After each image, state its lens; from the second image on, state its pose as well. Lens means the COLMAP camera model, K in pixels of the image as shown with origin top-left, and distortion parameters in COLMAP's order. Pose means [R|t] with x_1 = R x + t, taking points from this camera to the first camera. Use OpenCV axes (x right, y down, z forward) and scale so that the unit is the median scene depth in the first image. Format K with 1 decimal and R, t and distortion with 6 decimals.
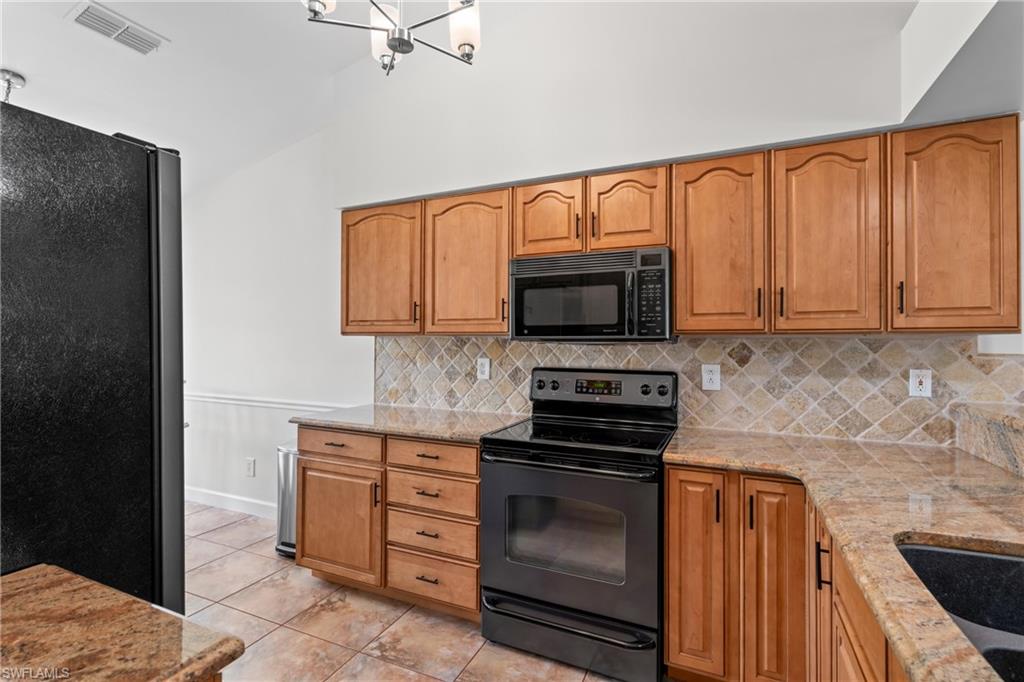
lens RADIAL K [[479.3, 0, 514.9], [0, 479.3, 342.2], [0, 0, 1]] dist [0.001054, 0.000388]
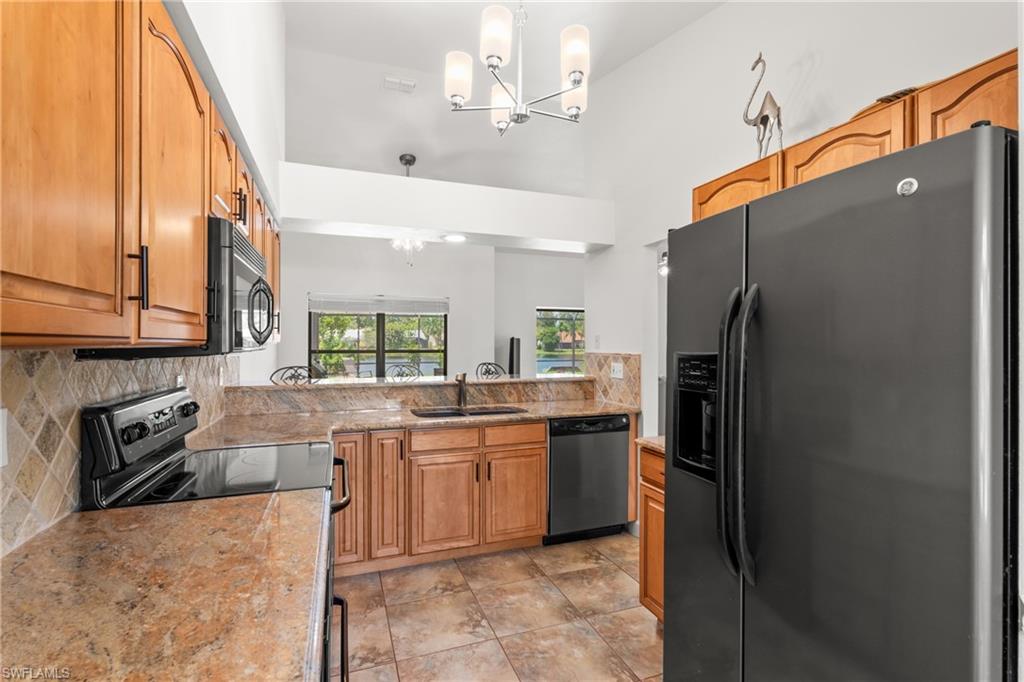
lens RADIAL K [[479.3, 0, 515.5], [0, 479.3, 345.0], [0, 0, 1]] dist [0.001054, 0.000388]
pose [[-0.705120, -0.007637, 0.709047, -0.649508], [-0.002880, 0.999965, 0.007906, -0.020020], [-0.709083, 0.003533, -0.705117, 1.088448]]
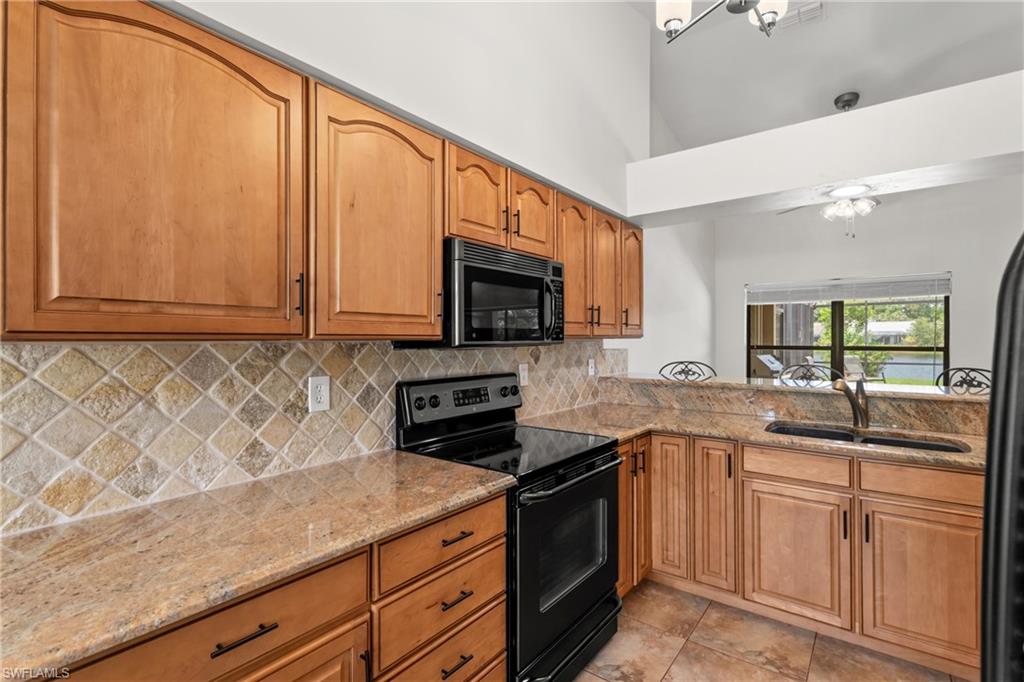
lens RADIAL K [[479.3, 0, 509.0], [0, 479.3, 341.1], [0, 0, 1]] dist [0.001054, 0.000388]
pose [[0.228857, -0.009261, 0.973416, -0.670328], [0.004170, 0.999955, 0.008533, -0.017420], [-0.973451, 0.002107, 0.228886, 0.698778]]
